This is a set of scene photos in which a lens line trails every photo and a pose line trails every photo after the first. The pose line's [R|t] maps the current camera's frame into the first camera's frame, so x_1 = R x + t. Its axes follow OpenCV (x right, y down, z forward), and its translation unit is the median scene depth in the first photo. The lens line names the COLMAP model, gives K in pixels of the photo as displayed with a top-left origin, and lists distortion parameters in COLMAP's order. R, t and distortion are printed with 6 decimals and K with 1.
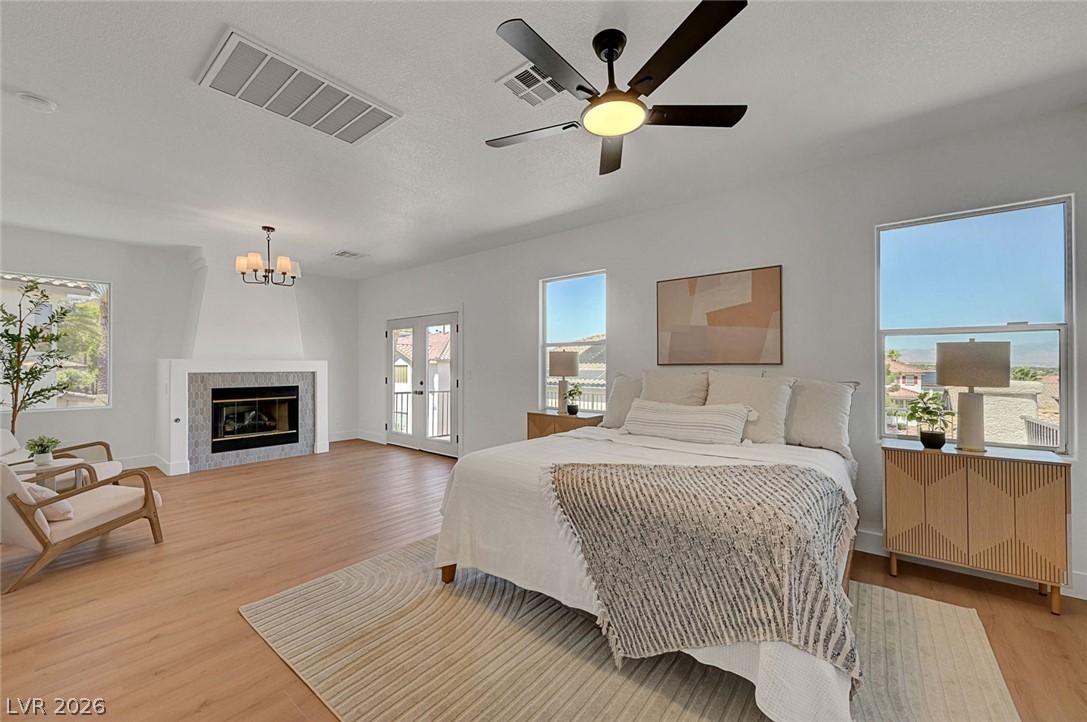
lens RADIAL K [[419.3, 0, 547.8], [0, 419.3, 363.1], [0, 0, 1]] dist [-0.005567, 0.000161]
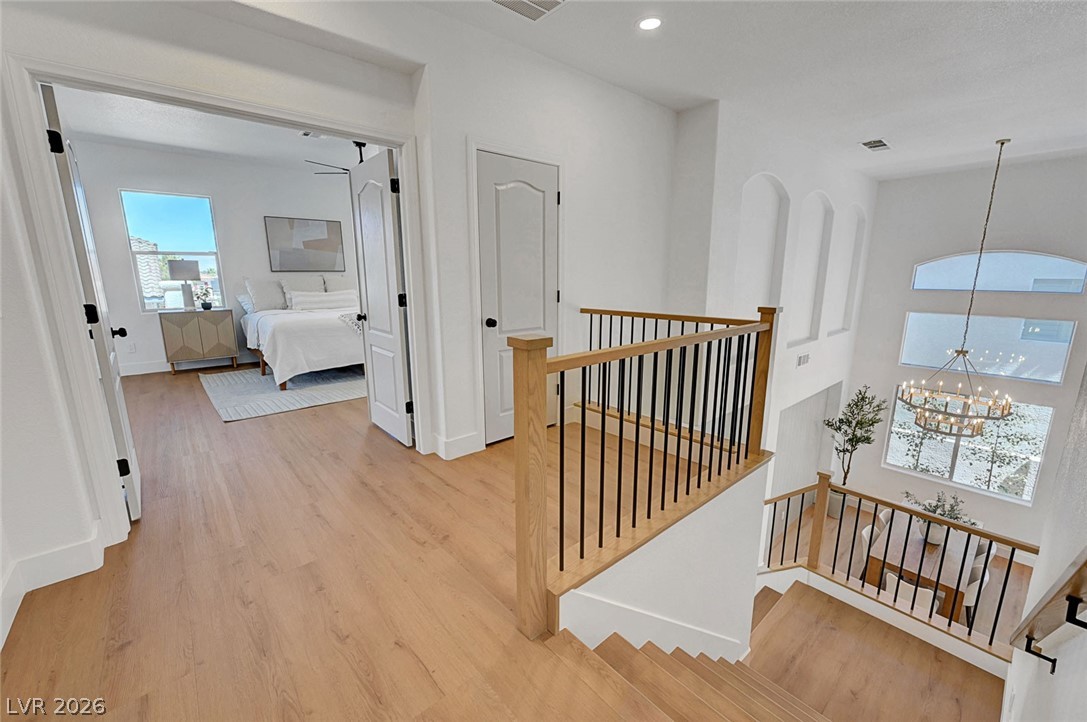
lens RADIAL K [[433.1, 0, 541.4], [0, 433.1, 362.5], [0, 0, 1]] dist [0.000024, -0.000031]
pose [[0.175754, -0.209666, 0.961848, -1.052975], [-0.010454, 0.976604, 0.214793, -0.017580], [-0.984379, -0.047806, 0.169450, -0.265339]]
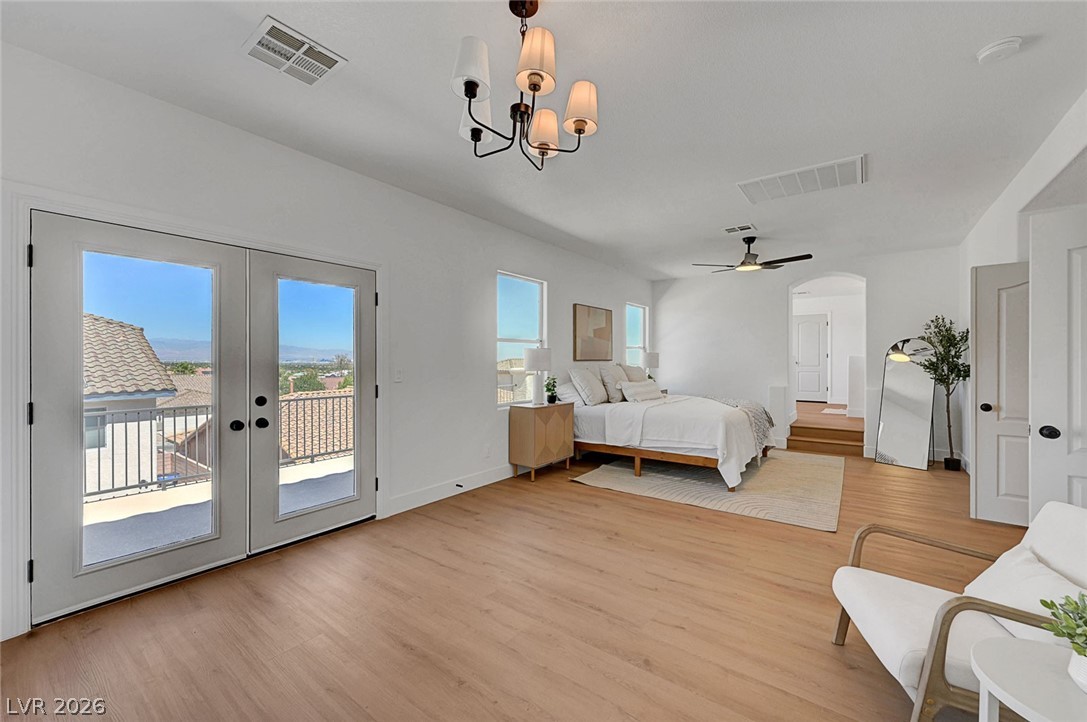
lens RADIAL K [[433.1, 0, 541.4], [0, 433.1, 362.5], [0, 0, 1]] dist [0.000024, -0.000031]
pose [[-0.023067, -0.005479, 0.999719, -1.071528], [-0.006188, 0.999967, 0.005338, 0.003790], [-0.999715, -0.006063, -0.023100, 0.998348]]
